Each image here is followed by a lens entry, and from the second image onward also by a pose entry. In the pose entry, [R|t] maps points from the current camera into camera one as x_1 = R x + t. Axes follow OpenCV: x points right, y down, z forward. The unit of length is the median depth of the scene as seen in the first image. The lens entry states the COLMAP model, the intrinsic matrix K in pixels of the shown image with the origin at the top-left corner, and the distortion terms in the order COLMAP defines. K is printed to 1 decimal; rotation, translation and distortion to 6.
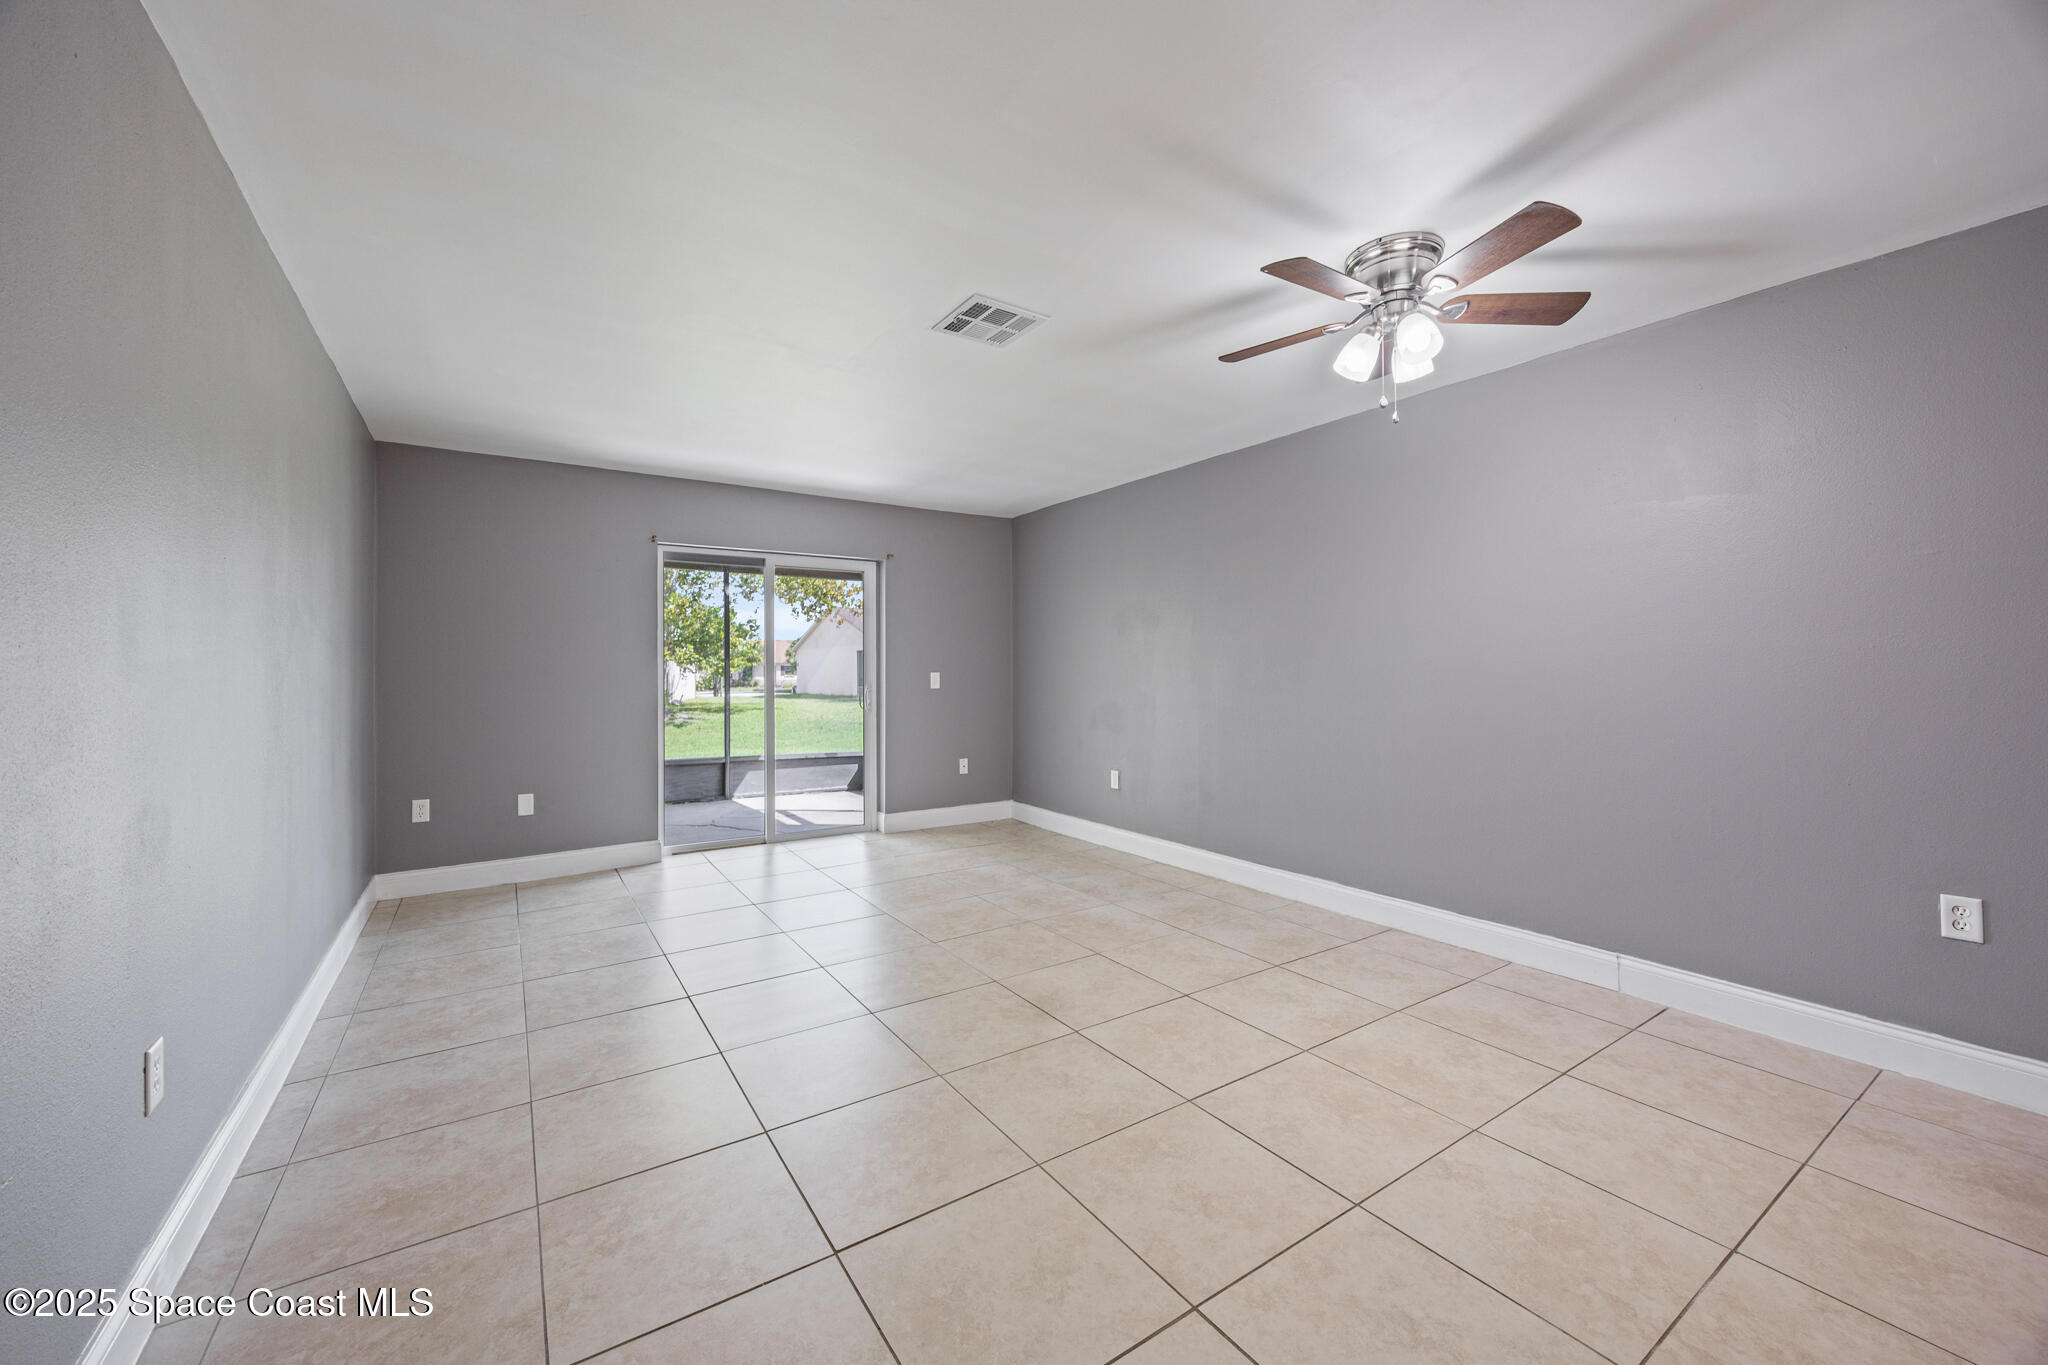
lens RADIAL K [[797.3, 0, 1014.8], [0, 797.3, 667.3], [0, 0, 1]] dist [0.003399, -0.000183]
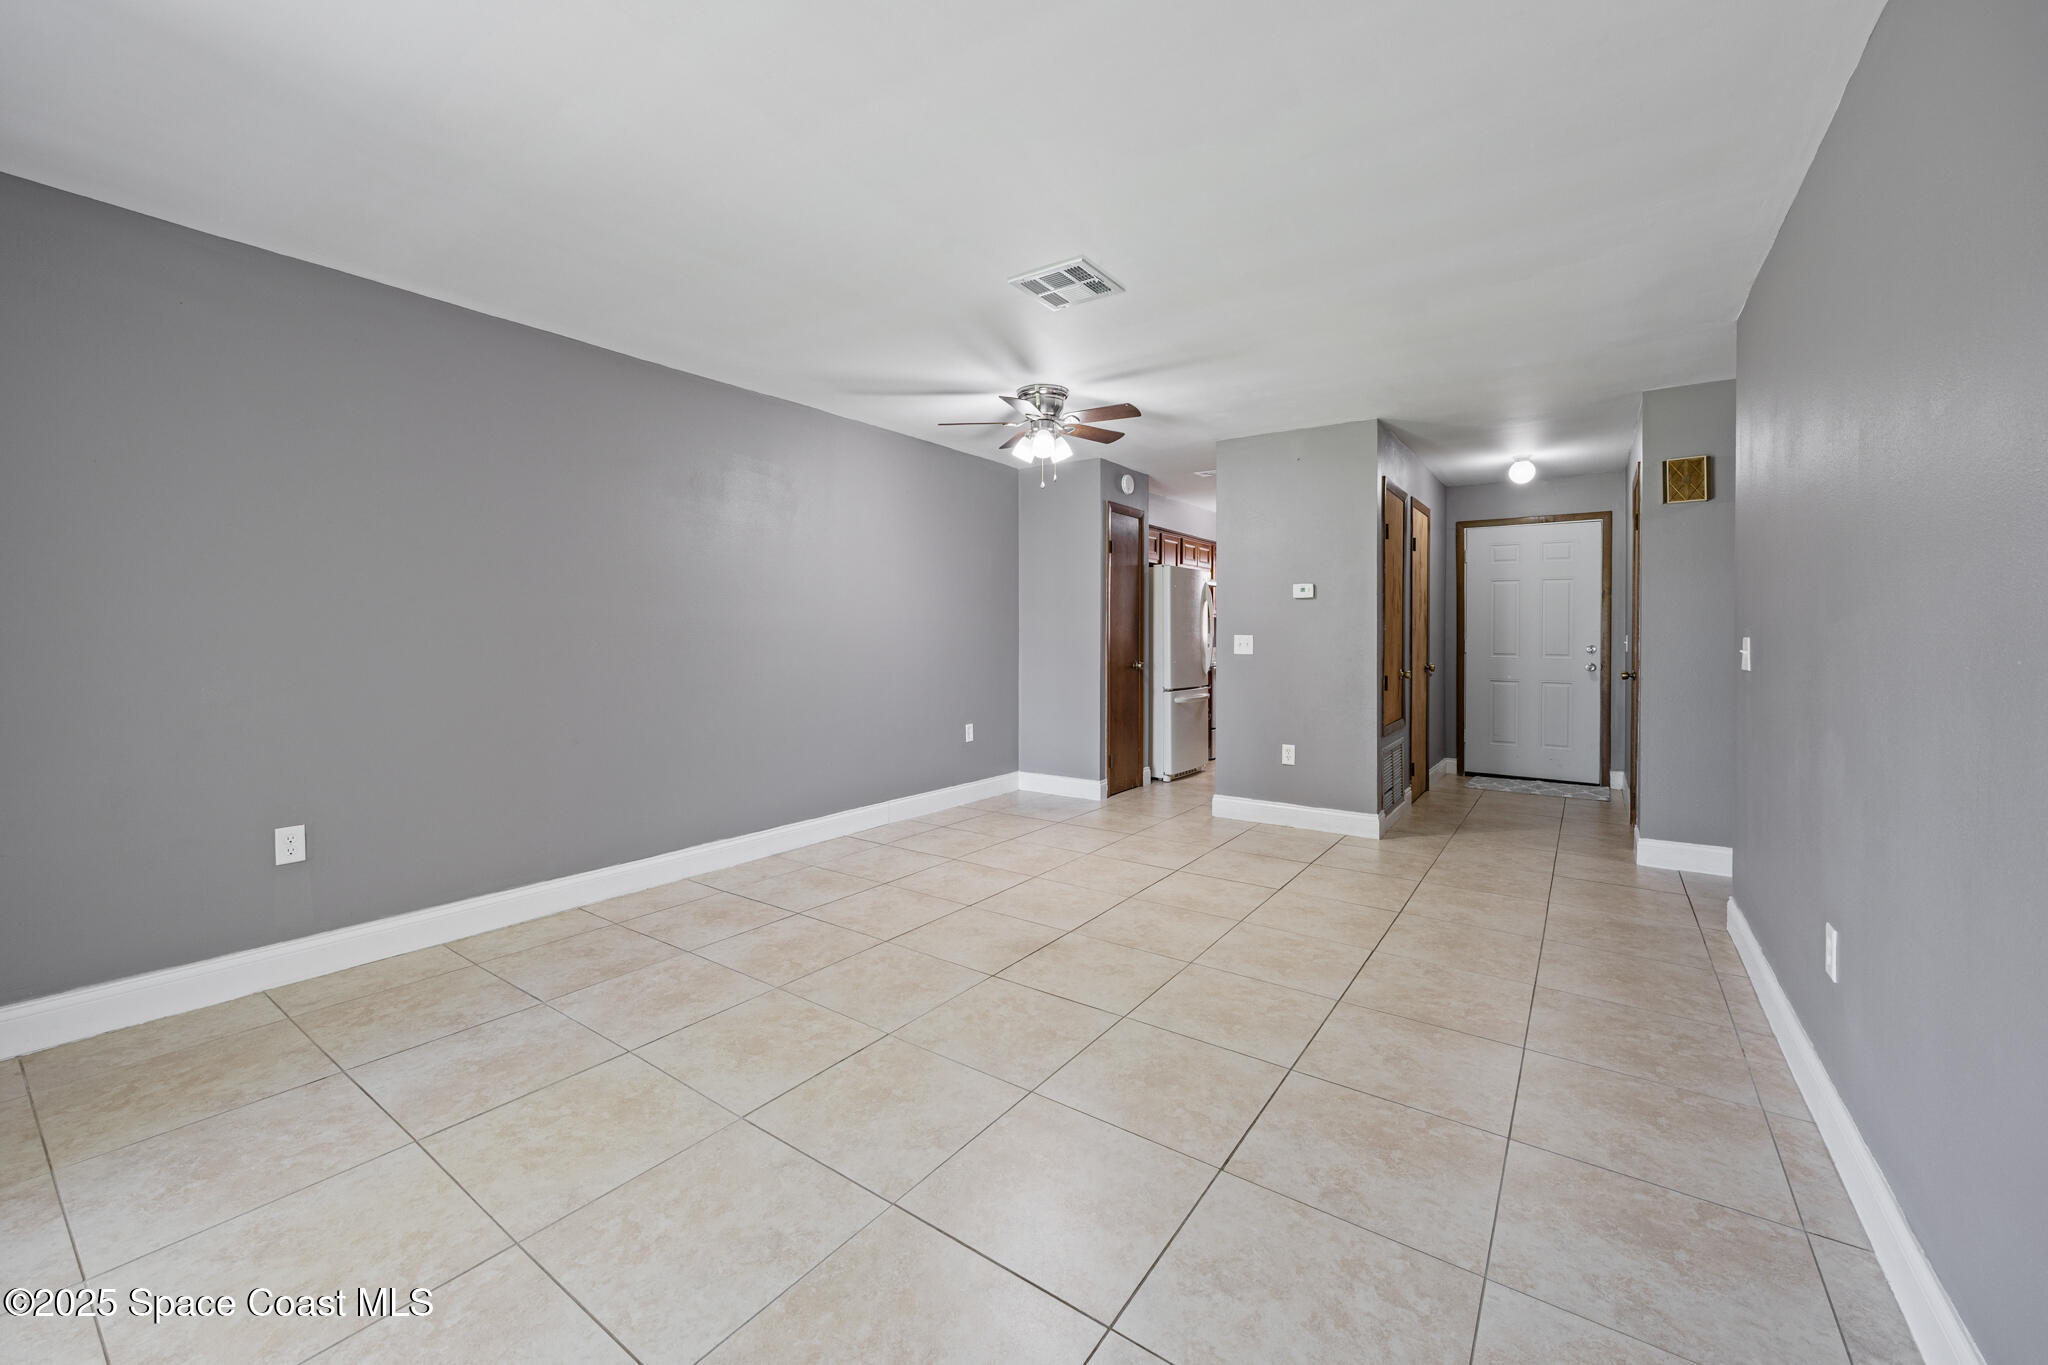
lens RADIAL K [[797.3, 0, 992.4], [0, 797.3, 716.7], [0, 0, 1]] dist [0.003399, -0.000183]
pose [[-0.349801, -0.097322, 0.931755, -0.757012], [-0.007136, 0.994837, 0.101232, 0.005256], [-0.936797, 0.028762, -0.348690, 1.171199]]
